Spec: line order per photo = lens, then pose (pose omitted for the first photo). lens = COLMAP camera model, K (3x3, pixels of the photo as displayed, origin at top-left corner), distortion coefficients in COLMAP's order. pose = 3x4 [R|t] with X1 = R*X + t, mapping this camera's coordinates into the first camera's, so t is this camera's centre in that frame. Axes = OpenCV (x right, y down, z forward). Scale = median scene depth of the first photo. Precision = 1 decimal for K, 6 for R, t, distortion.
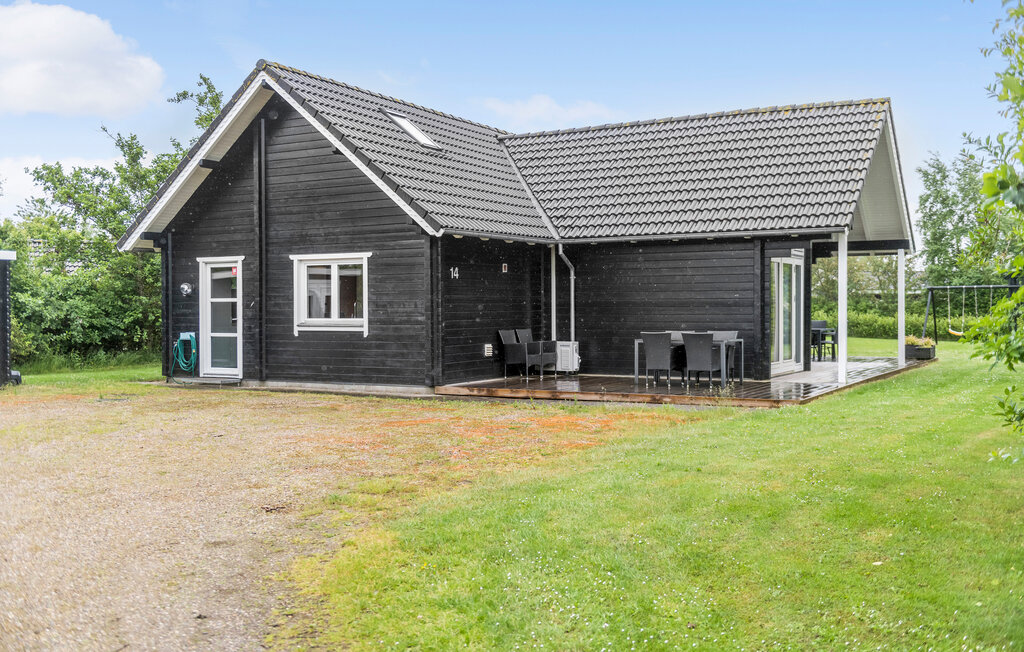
lens RADIAL K [[1041.6, 0, 511.7], [0, 1041.6, 327.1], [0, 0, 1]] dist [0.019880, 0.000000]
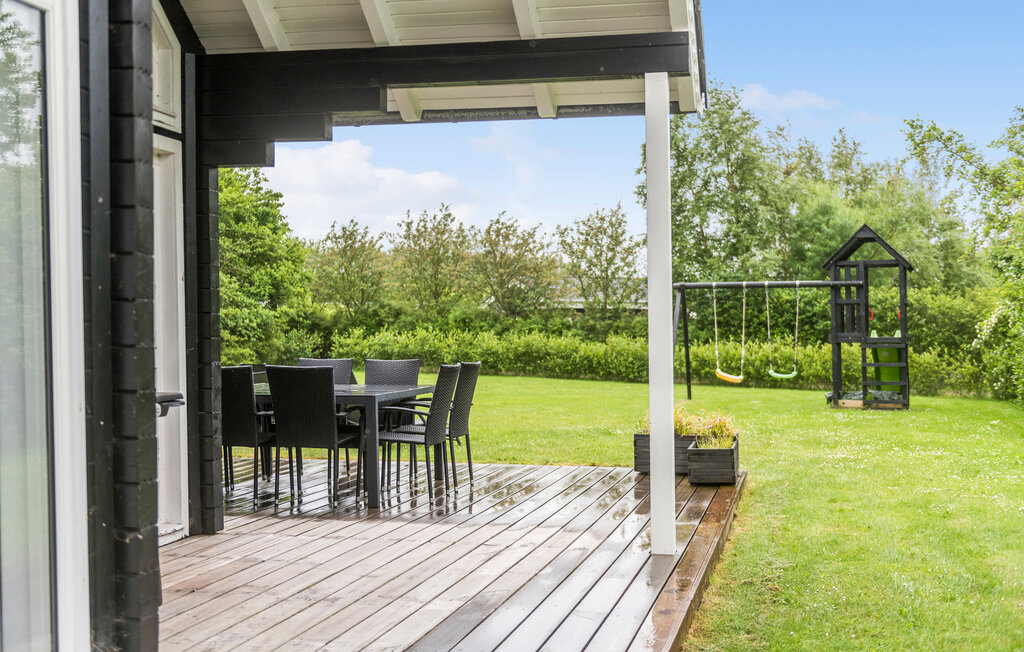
lens RADIAL K [[1207.1, 0, 512.3], [0, 1207.1, 324.6], [0, 0, 1]] dist [-0.001552, 0.000000]
pose [[0.961060, 0.008590, 0.276206, 0.123940], [-0.001941, 0.999702, -0.024336, -0.003239], [-0.276333, 0.022852, 0.960790, 0.349959]]
